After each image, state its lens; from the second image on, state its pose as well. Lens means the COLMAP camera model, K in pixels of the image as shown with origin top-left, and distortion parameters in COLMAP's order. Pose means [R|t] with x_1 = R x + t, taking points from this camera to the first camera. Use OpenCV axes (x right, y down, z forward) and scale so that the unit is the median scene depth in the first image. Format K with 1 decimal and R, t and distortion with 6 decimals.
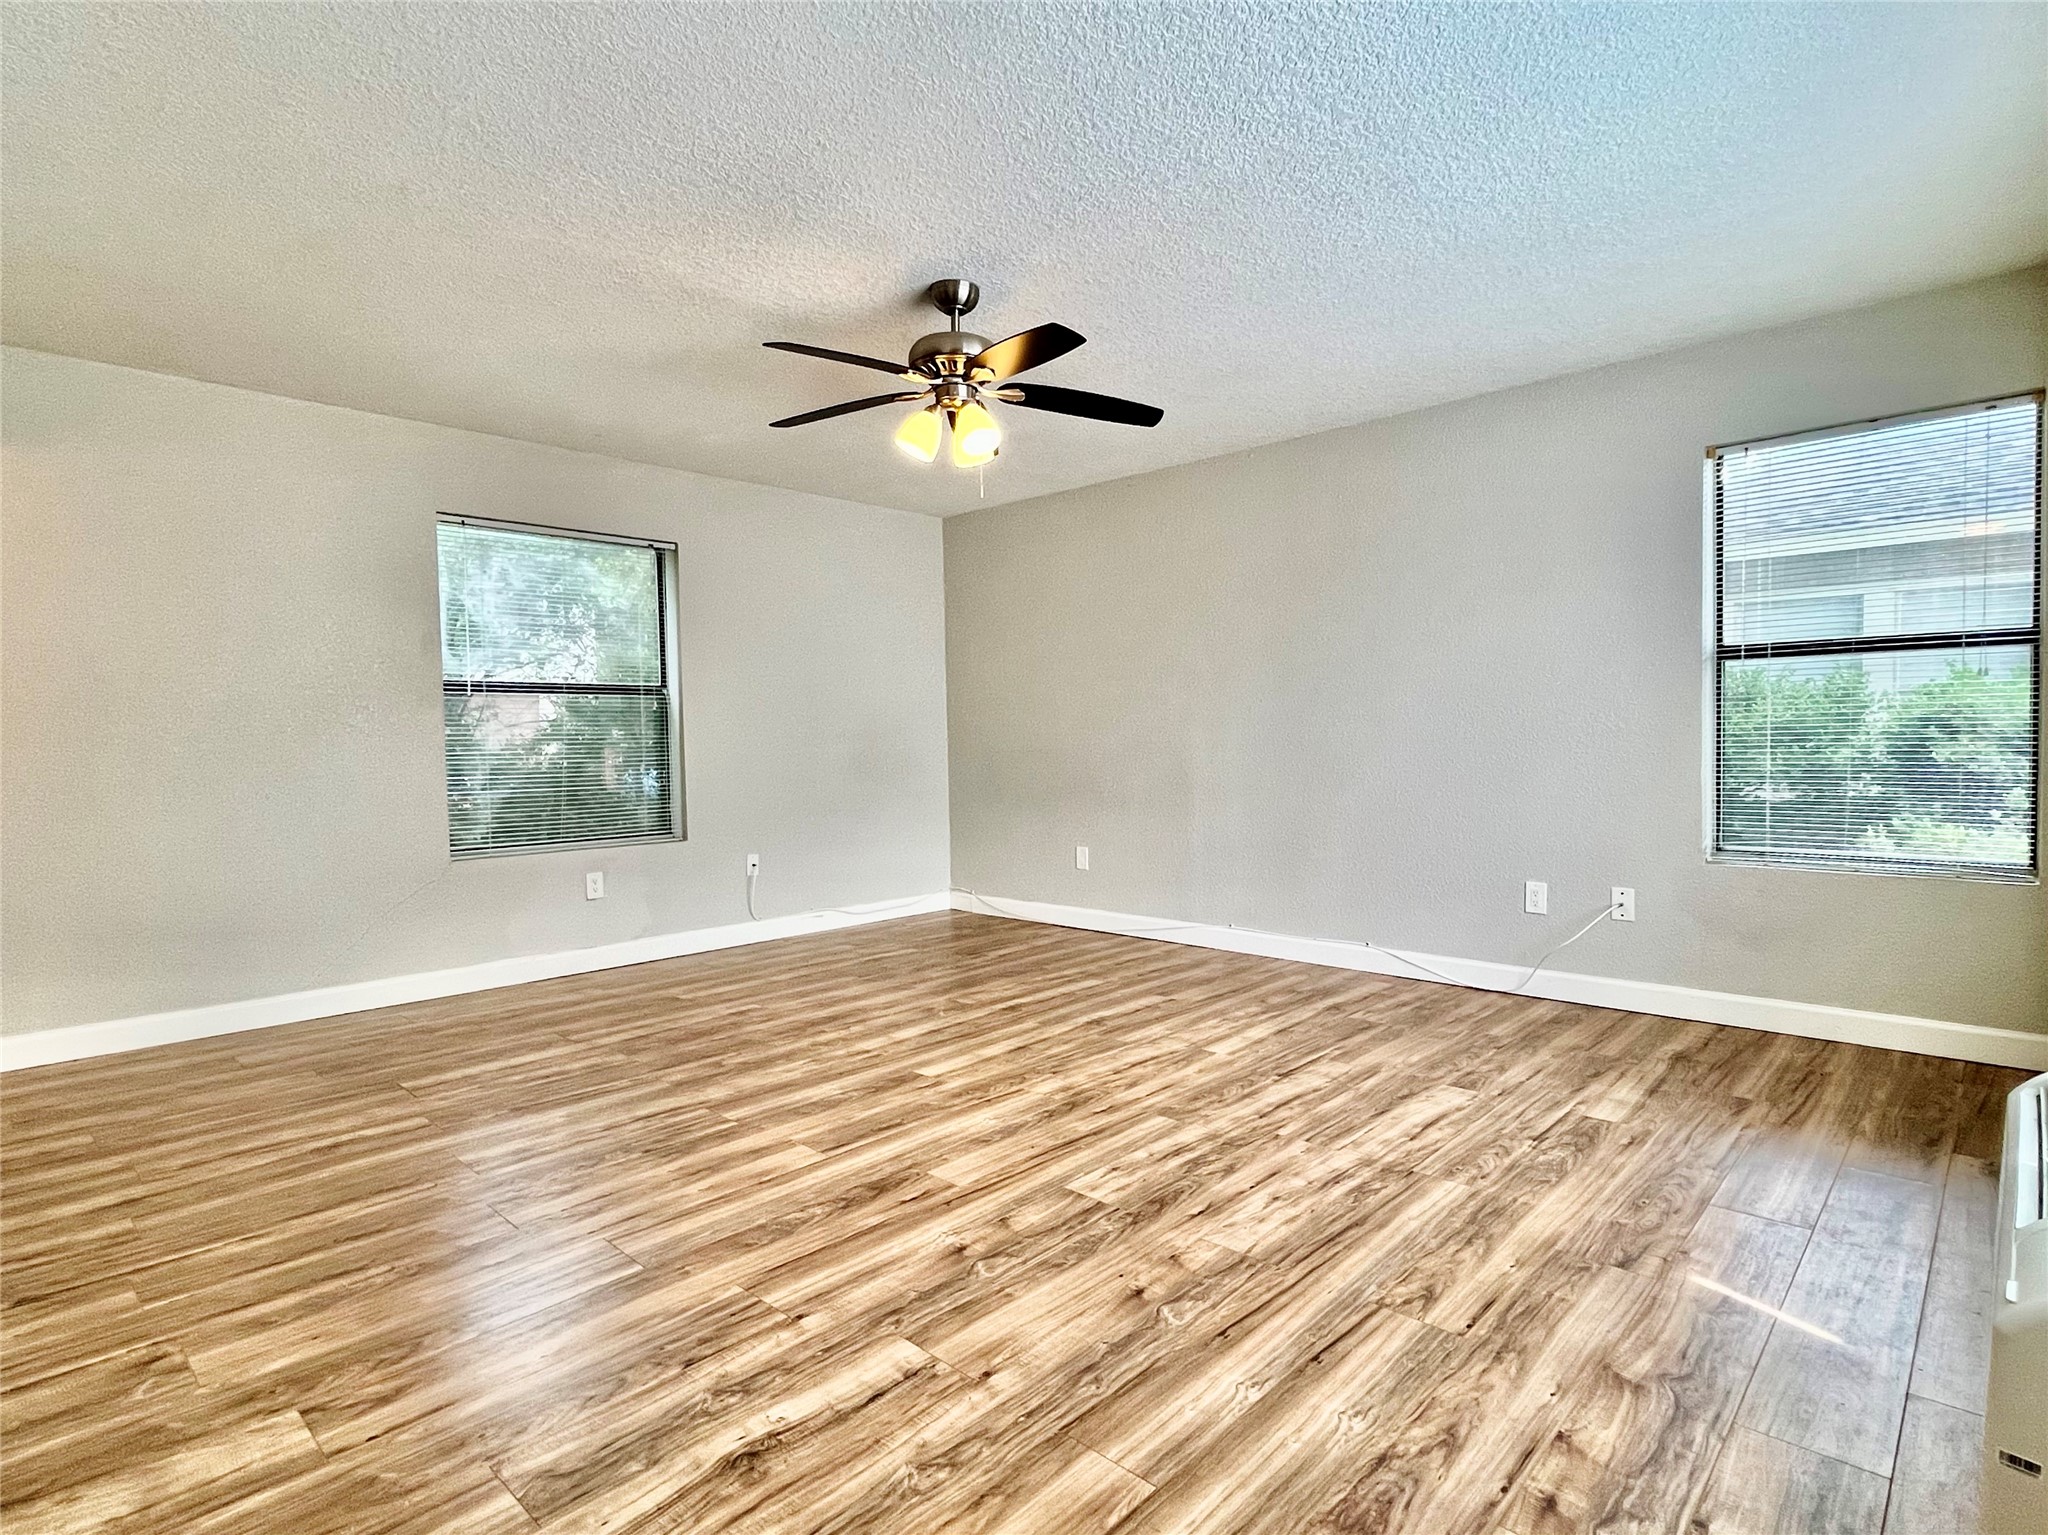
lens RADIAL K [[1033.3, 0, 1024.6], [0, 1033.3, 767.1], [0, 0, 1]] dist [-0.001897, 0.000190]
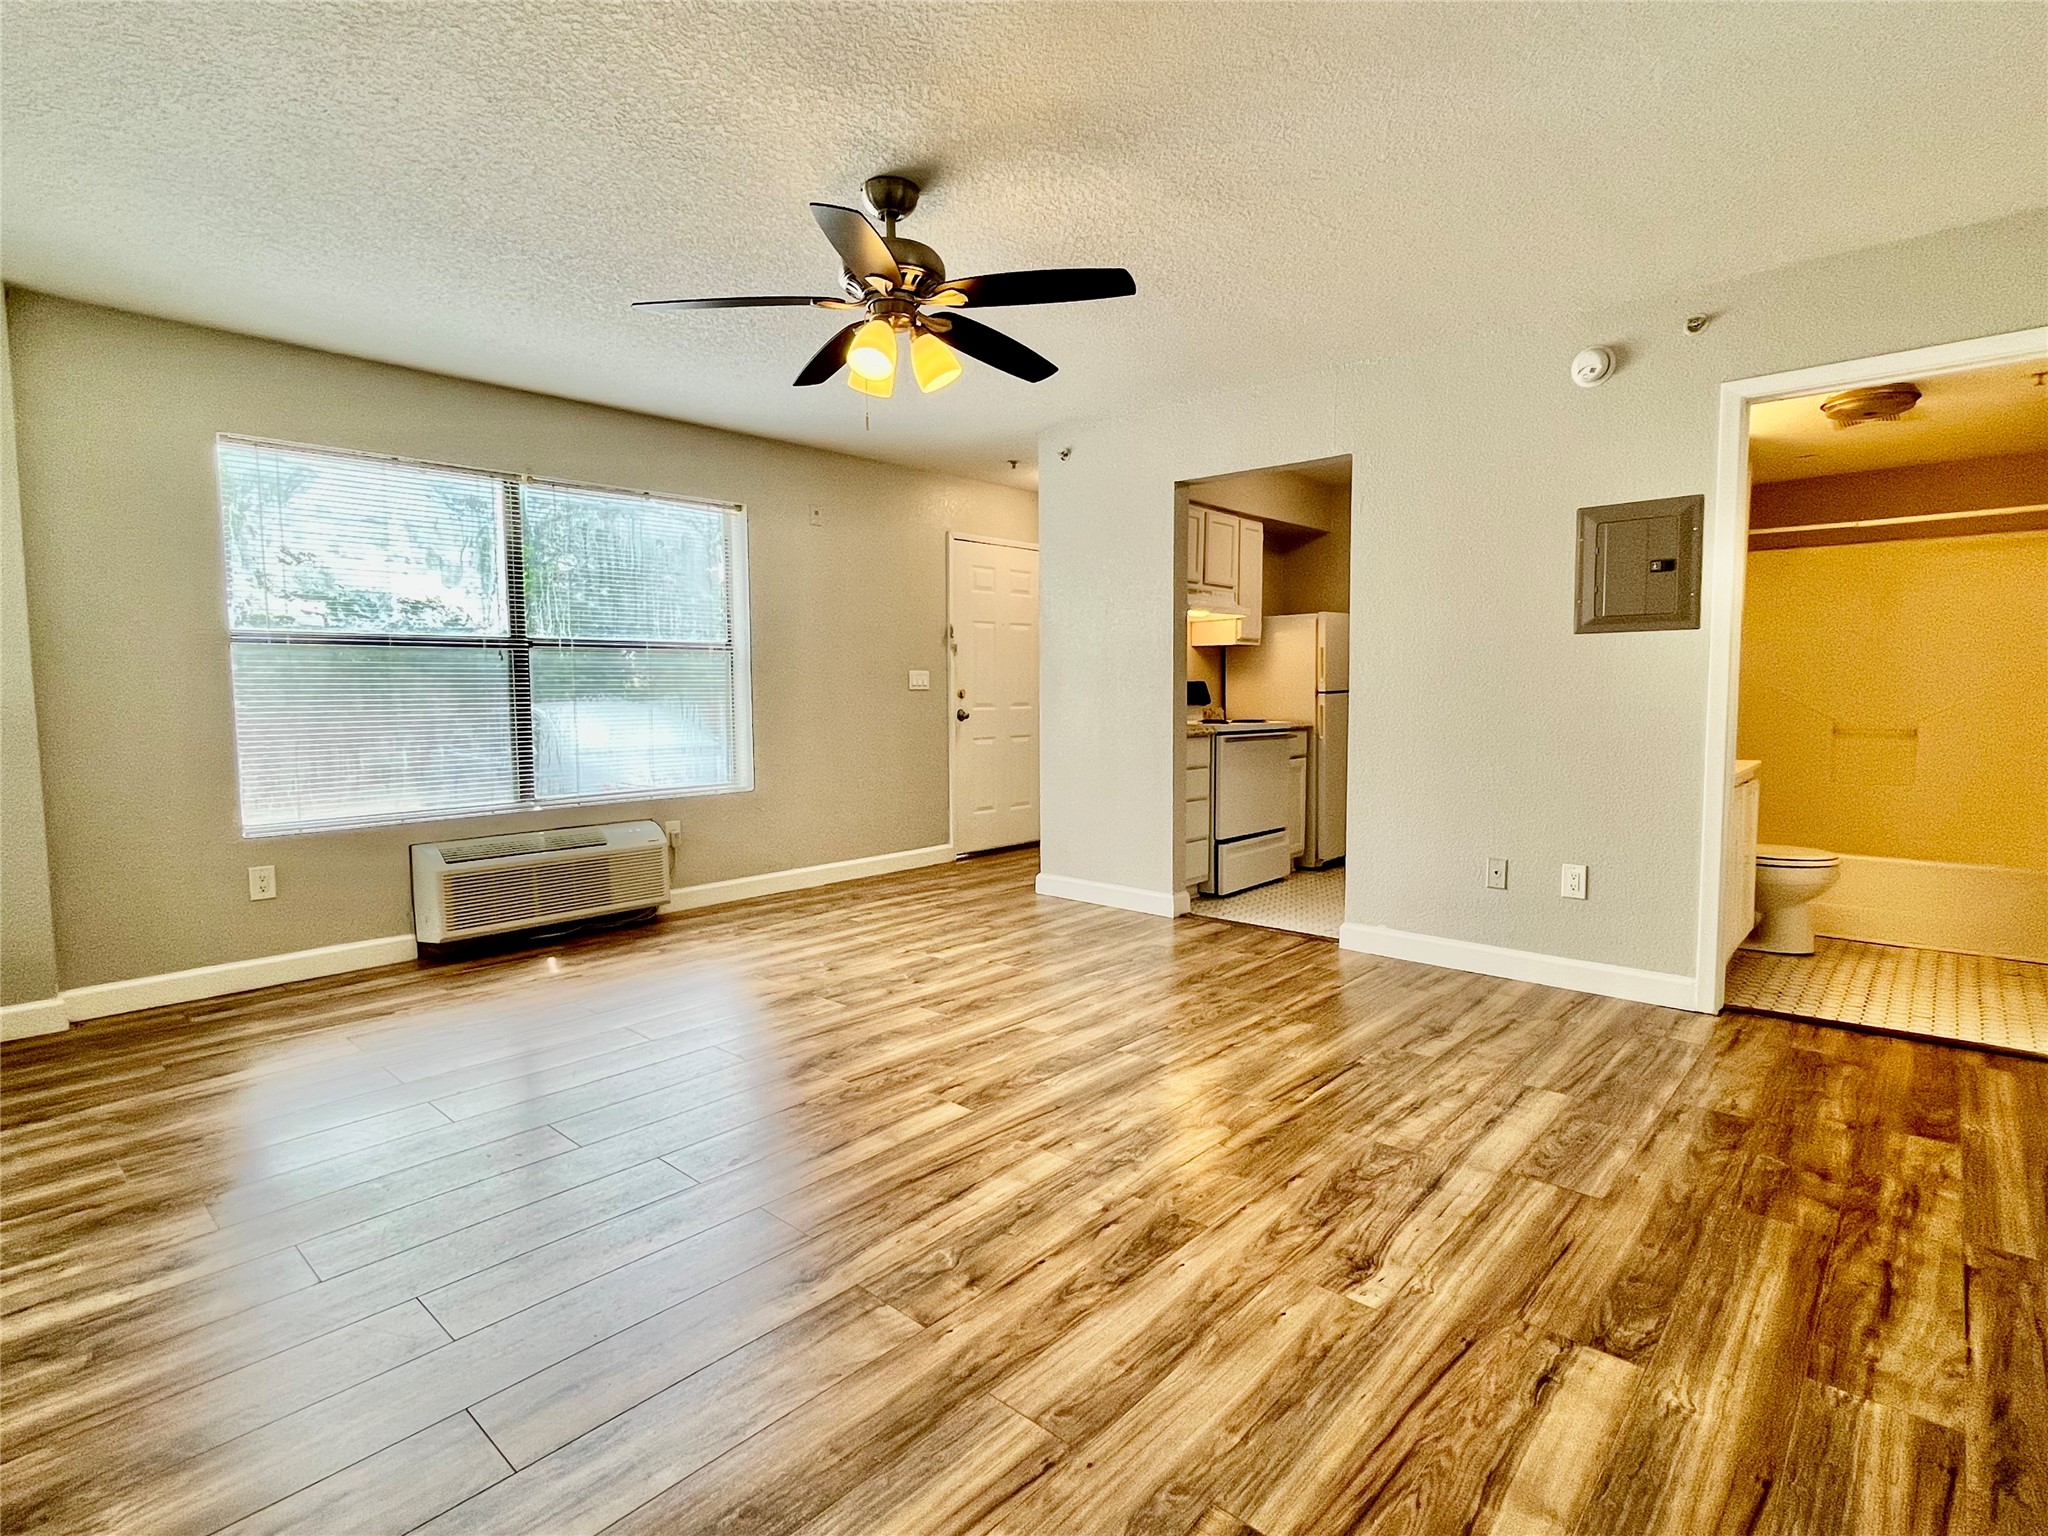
lens RADIAL K [[1033.3, 0, 1028.9], [0, 1033.3, 759.3], [0, 0, 1]] dist [-0.001897, 0.000190]
pose [[-0.998921, 0.024960, -0.039161, -0.141705], [0.020698, 0.994184, 0.105689, -0.079379], [0.041571, 0.104764, -0.993628, 1.981143]]
